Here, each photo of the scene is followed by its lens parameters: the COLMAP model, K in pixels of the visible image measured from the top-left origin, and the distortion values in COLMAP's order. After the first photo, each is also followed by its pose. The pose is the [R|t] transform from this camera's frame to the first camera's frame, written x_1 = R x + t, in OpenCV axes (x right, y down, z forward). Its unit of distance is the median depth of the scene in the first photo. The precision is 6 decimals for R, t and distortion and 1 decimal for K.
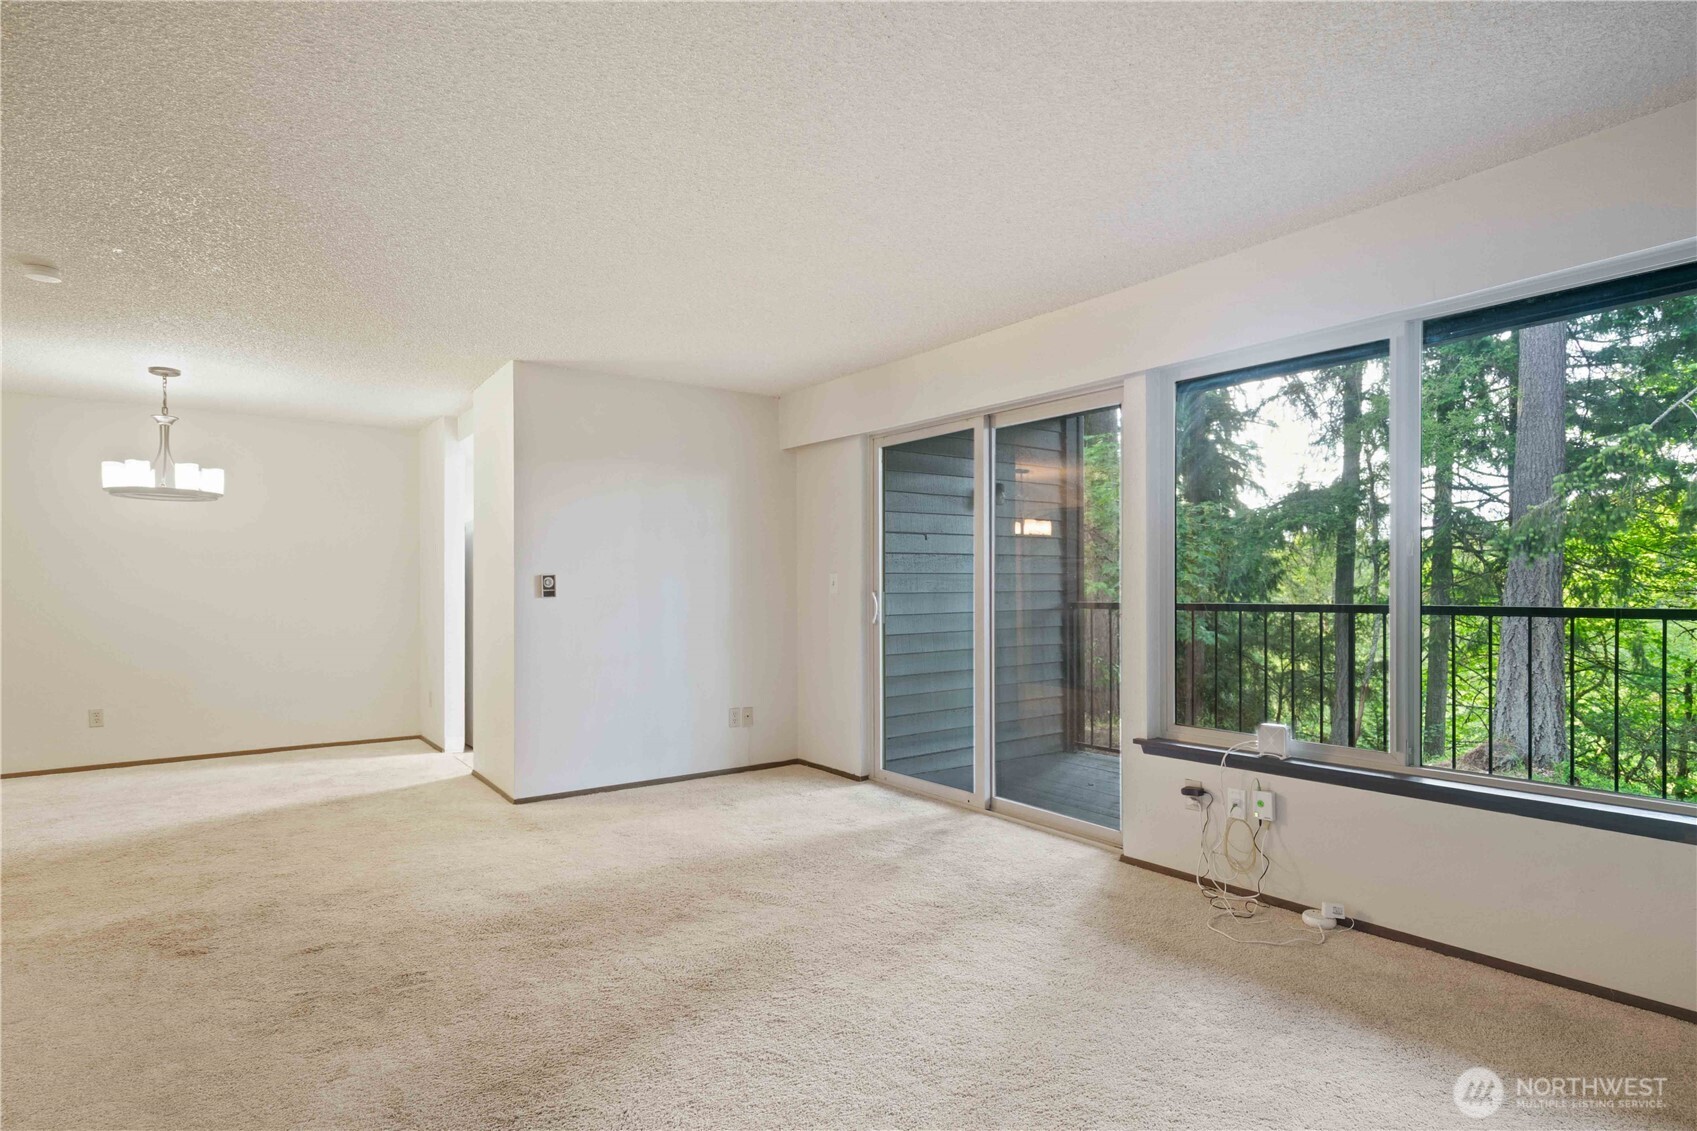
lens RADIAL K [[875.4, 0, 858.1], [0, 875.4, 591.7], [0, 0, 1]] dist [-0.002275, -0.001229]
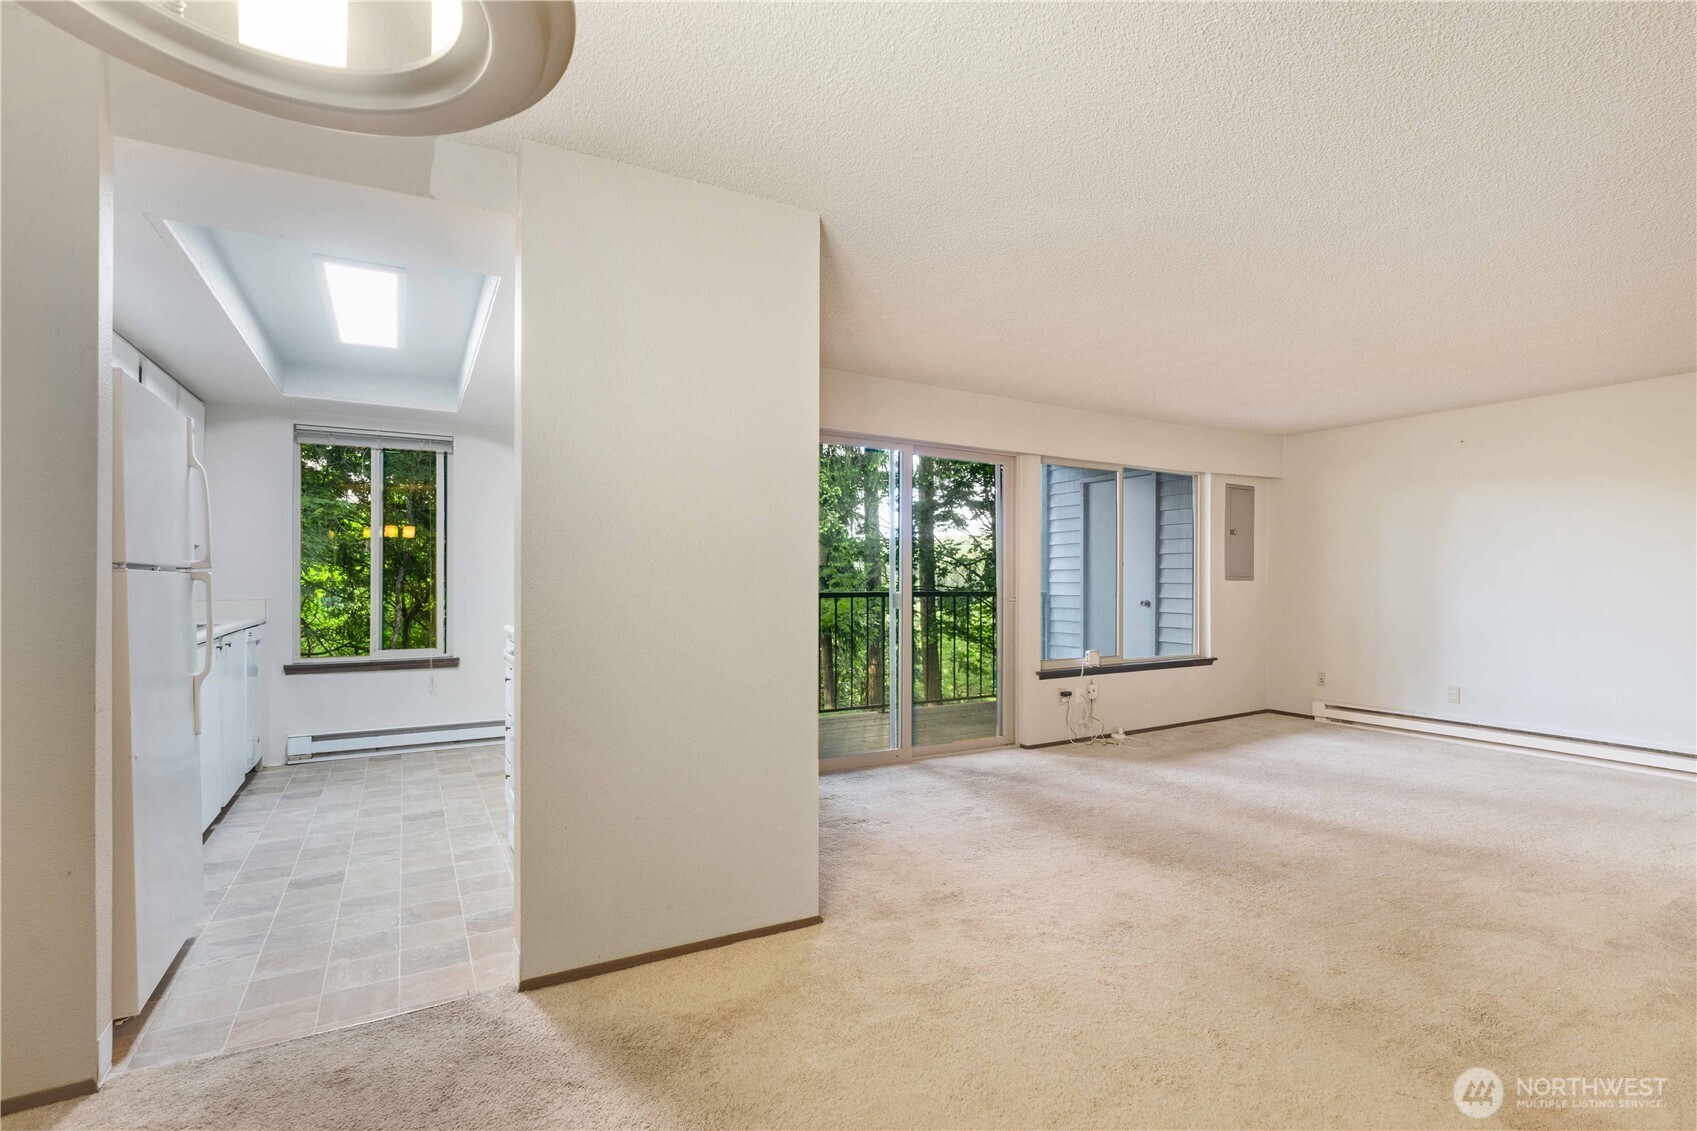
lens RADIAL K [[793.8, 0, 857.5], [0, 793.8, 577.7], [0, 0, 1]] dist [0.001577, 0.000397]
pose [[0.117409, 0.007614, 0.993054, -0.827587], [0.001966, 0.999967, -0.007900, -0.000409], [-0.993082, 0.002880, 0.117390, 0.781888]]
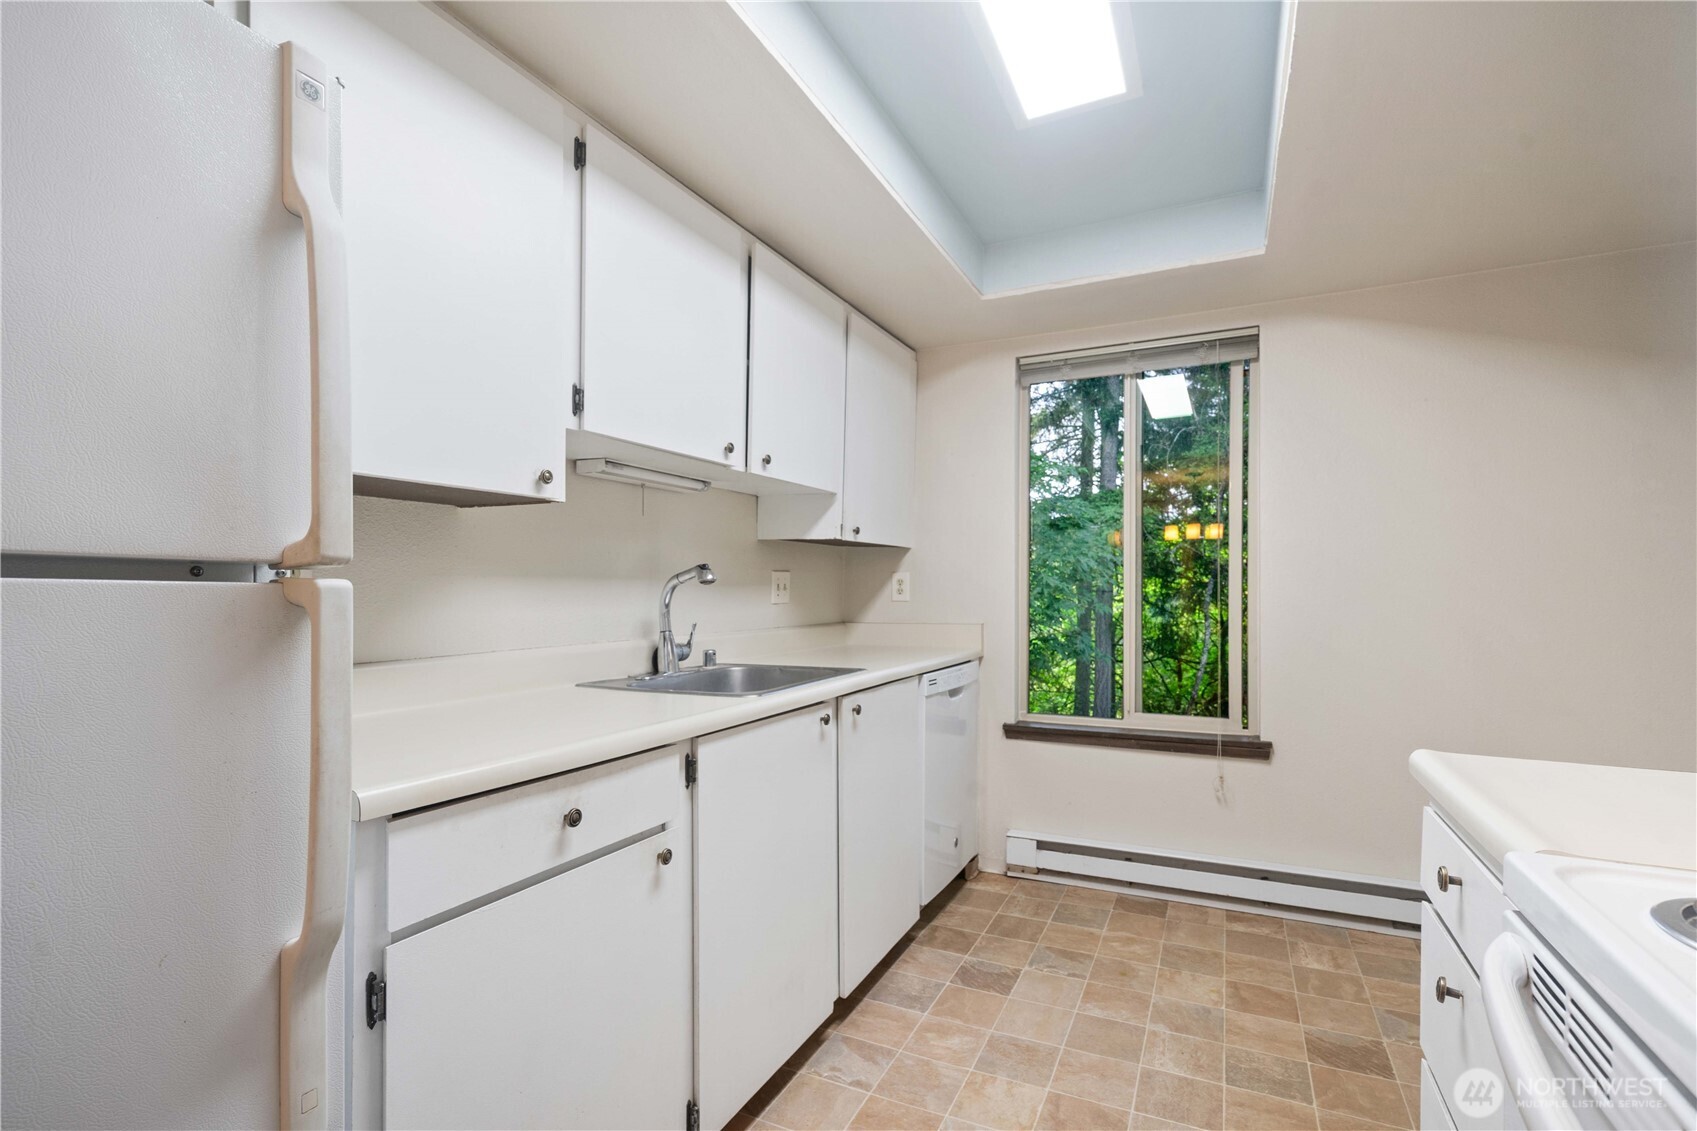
lens RADIAL K [[786.0, 0, 851.6], [0, 786.0, 592.1], [0, 0, 1]] dist [-0.004962, 0.000358]
pose [[0.883088, 0.003540, 0.469194, -0.377322], [-0.001084, 0.999984, -0.005504, -0.005151], [-0.469206, 0.004352, 0.883078, 1.071861]]
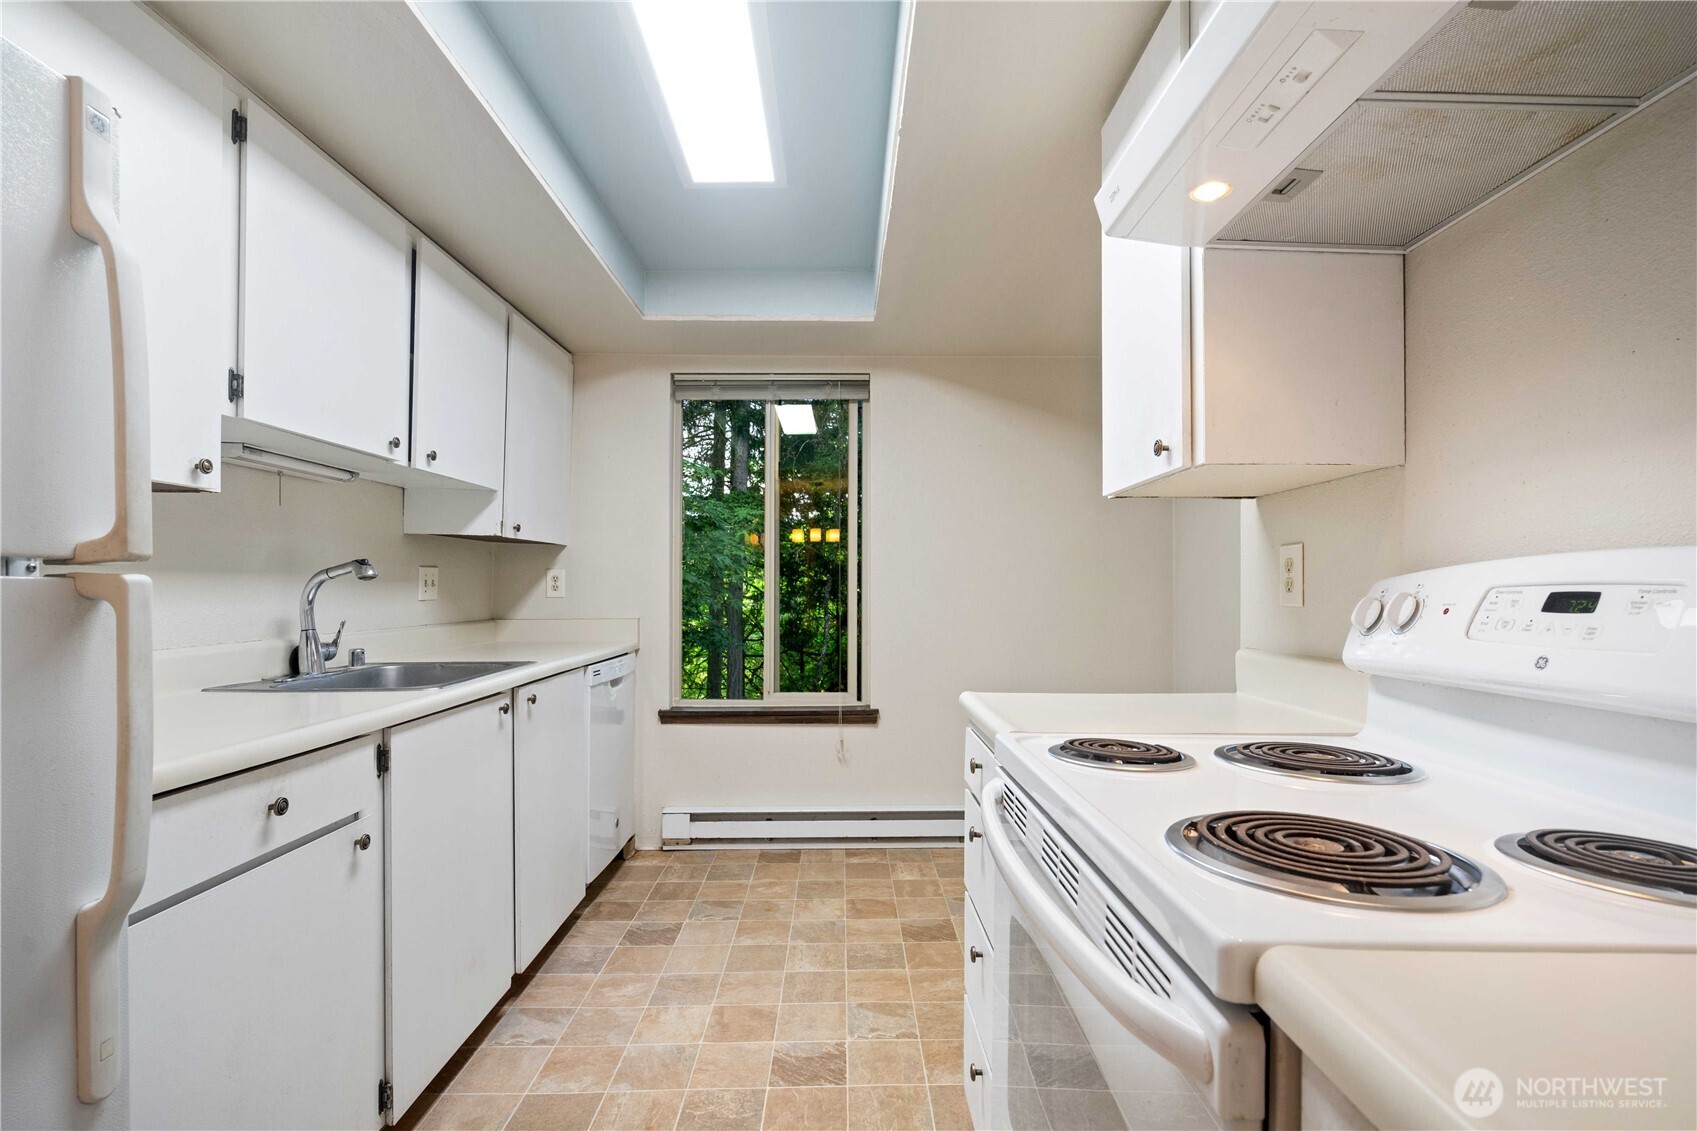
lens RADIAL K [[797.6, 0, 856.9], [0, 797.6, 589.0], [0, 0, 1]] dist [-0.004499, -0.000192]
pose [[0.578925, 0.004399, 0.815369, -0.435895], [0.000915, 0.999981, -0.006044, -0.004180], [-0.815380, 0.004245, 0.578910, 1.032838]]
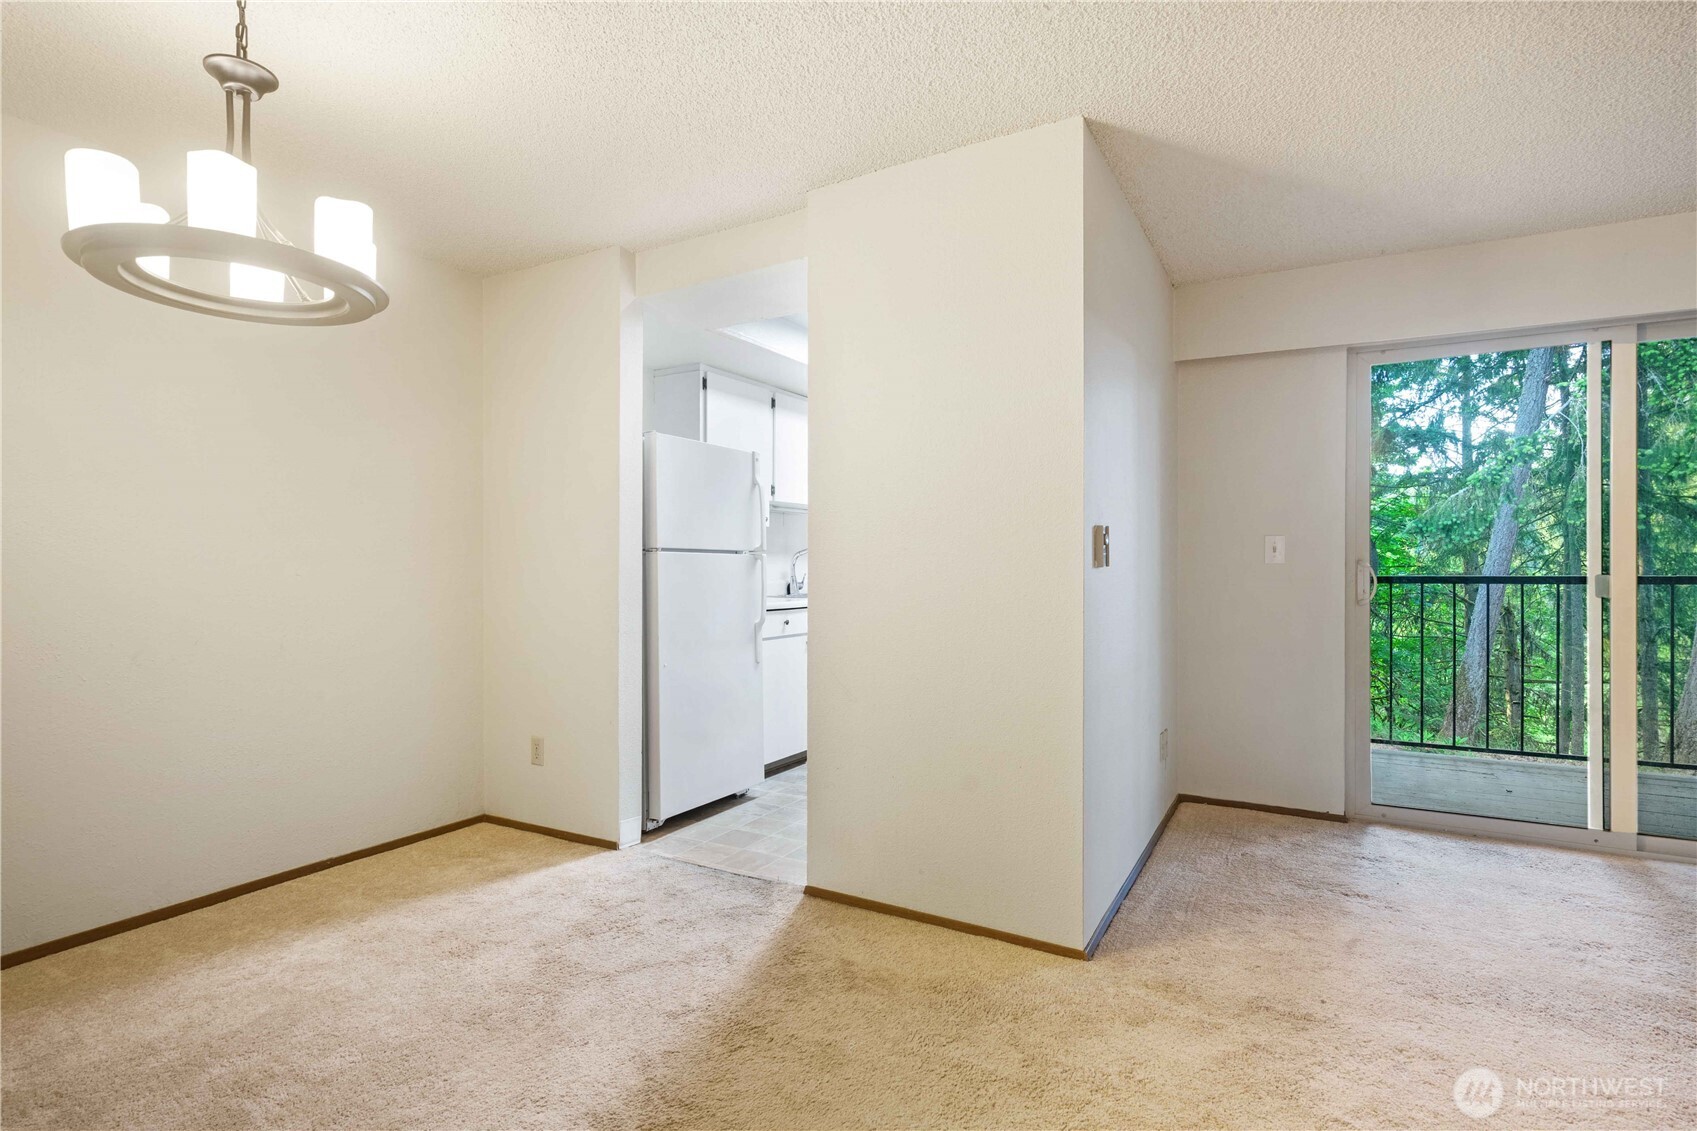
lens RADIAL K [[825.3, 0, 848.5], [0, 825.3, 565.5], [0, 0, 1]] dist [0.001679, 0.000373]
pose [[0.913511, 0.002068, 0.406809, -0.625583], [0.001121, 0.999970, -0.007600, 0.008305], [-0.406813, 0.007399, 0.913482, 0.519903]]
